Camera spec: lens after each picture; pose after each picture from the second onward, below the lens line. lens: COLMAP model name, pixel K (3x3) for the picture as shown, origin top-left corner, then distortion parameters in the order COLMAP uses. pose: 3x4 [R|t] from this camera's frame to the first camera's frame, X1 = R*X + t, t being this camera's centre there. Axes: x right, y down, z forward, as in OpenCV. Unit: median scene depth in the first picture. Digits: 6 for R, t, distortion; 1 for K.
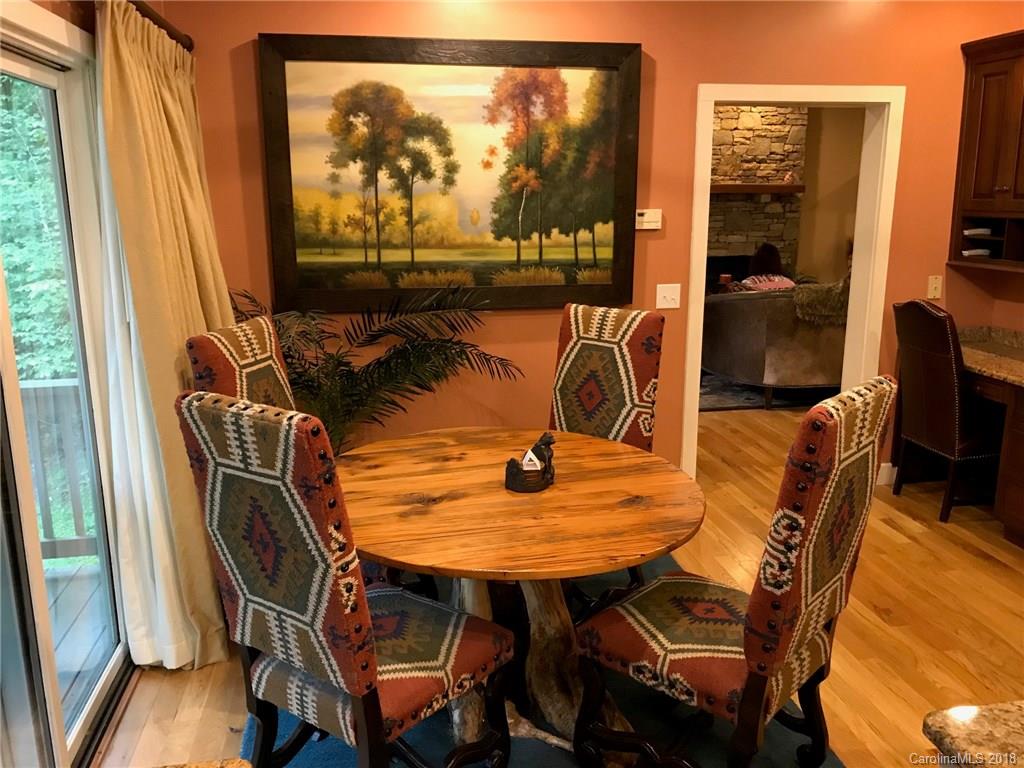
lens RADIAL K [[850.9, 0, 508.6], [0, 850.9, 380.9], [0, 0, 1]] dist [0.042969, -0.026541]
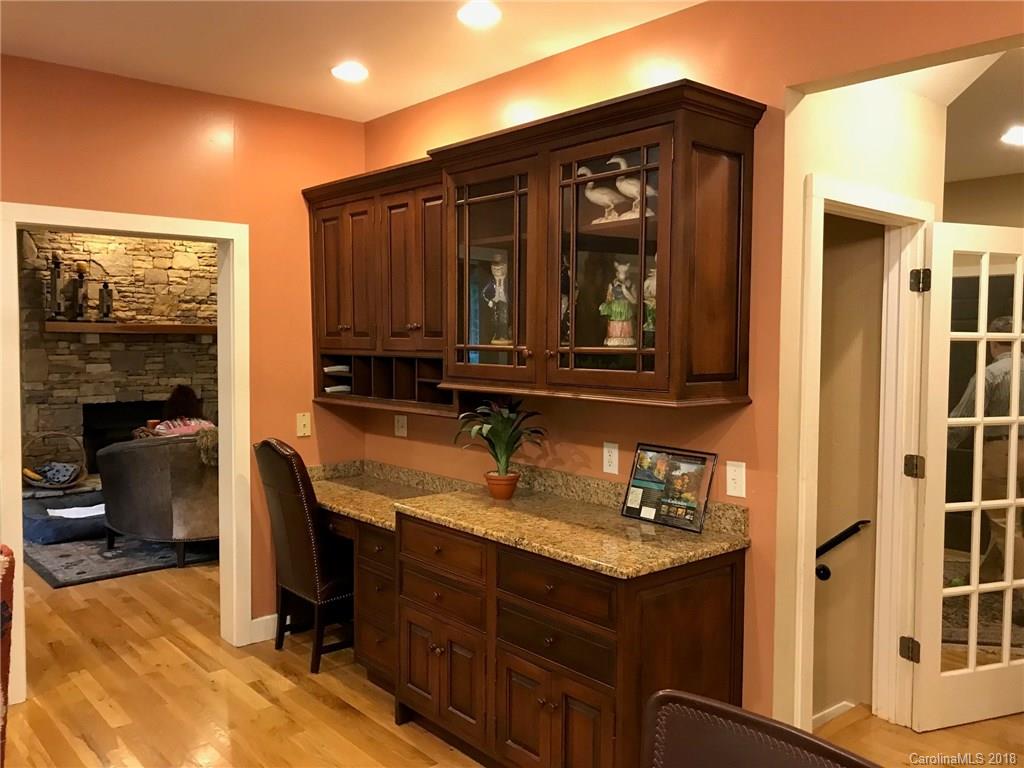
lens RADIAL K [[850.9, 0, 507.6], [0, 850.9, 389.2], [0, 0, 1]] dist [0.042969, -0.026541]
pose [[0.864950, -0.026752, 0.501145, 0.108351], [0.105201, 0.986057, -0.128933, 0.000778], [-0.490708, 0.164241, 0.855704, 0.022532]]
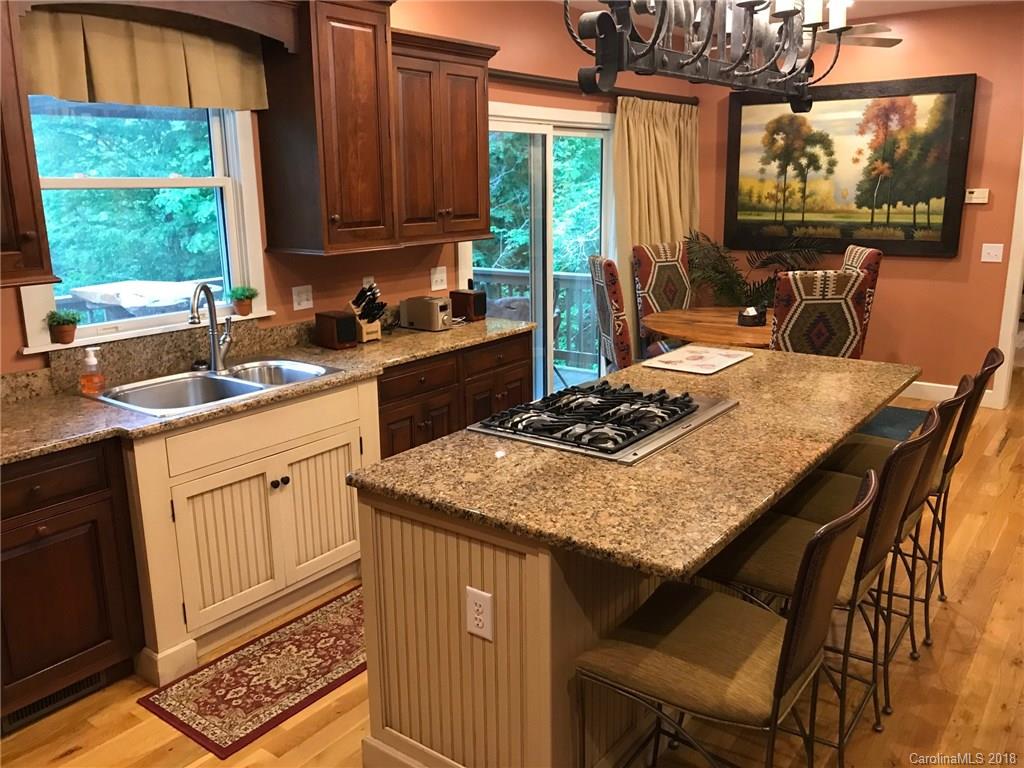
lens RADIAL K [[850.9, 0, 518.3], [0, 850.9, 384.1], [0, 0, 1]] dist [0.042969, -0.026541]
pose [[0.694347, 0.165328, -0.700392, 0.735833], [-0.146874, 0.985324, 0.086981, 0.111515], [0.704493, 0.042475, 0.708439, -0.562946]]
